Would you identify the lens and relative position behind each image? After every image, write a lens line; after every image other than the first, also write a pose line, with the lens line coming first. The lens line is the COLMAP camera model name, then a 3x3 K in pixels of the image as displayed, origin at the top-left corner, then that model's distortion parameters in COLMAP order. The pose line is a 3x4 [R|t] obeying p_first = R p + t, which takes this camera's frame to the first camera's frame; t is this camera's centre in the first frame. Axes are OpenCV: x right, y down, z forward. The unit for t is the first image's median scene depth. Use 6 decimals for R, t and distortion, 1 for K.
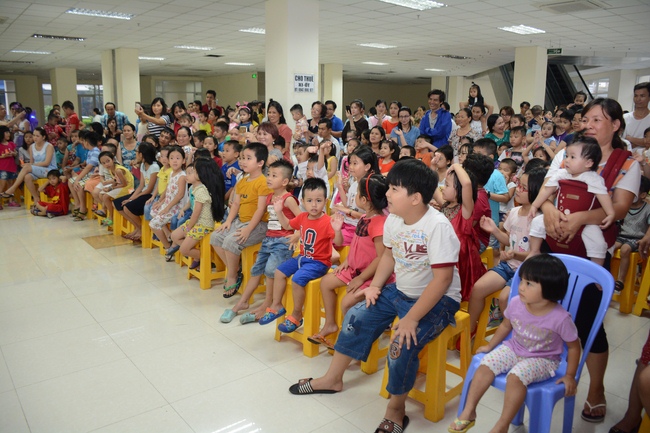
lens RADIAL K [[510.9, 0, 325.0], [0, 510.9, 216.5], [0, 0, 1]] dist [-0.141300, 0.089833]
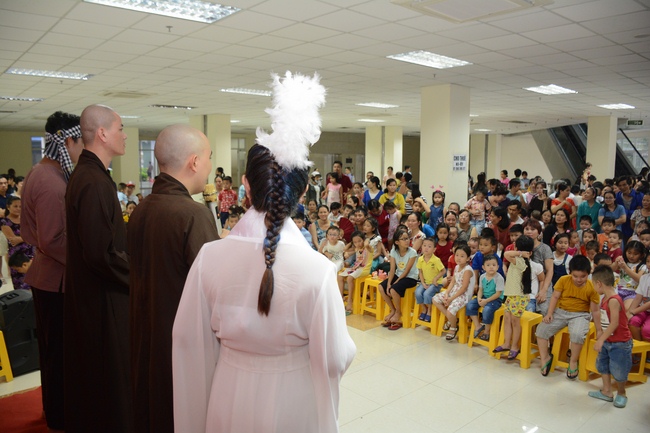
lens RADIAL K [[510.9, 0, 325.0], [0, 510.9, 216.5], [0, 0, 1]] dist [-0.141300, 0.089833]
pose [[0.999859, -0.006445, 0.015524, -0.343721], [0.007820, 0.995890, -0.090234, -0.049190], [-0.014879, 0.090342, 0.995800, -0.075353]]
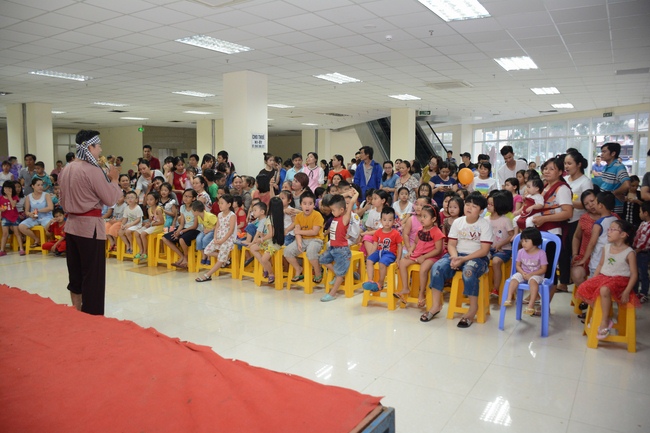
lens RADIAL K [[515.7, 0, 325.0], [0, 515.7, 216.5], [0, 0, 1]] dist [-0.193518, 0.152704]
pose [[0.952986, -0.037314, 0.300708, -0.261485], [0.065765, 0.994204, -0.085048, 0.034094], [-0.295792, 0.100826, 0.949916, -0.202669]]
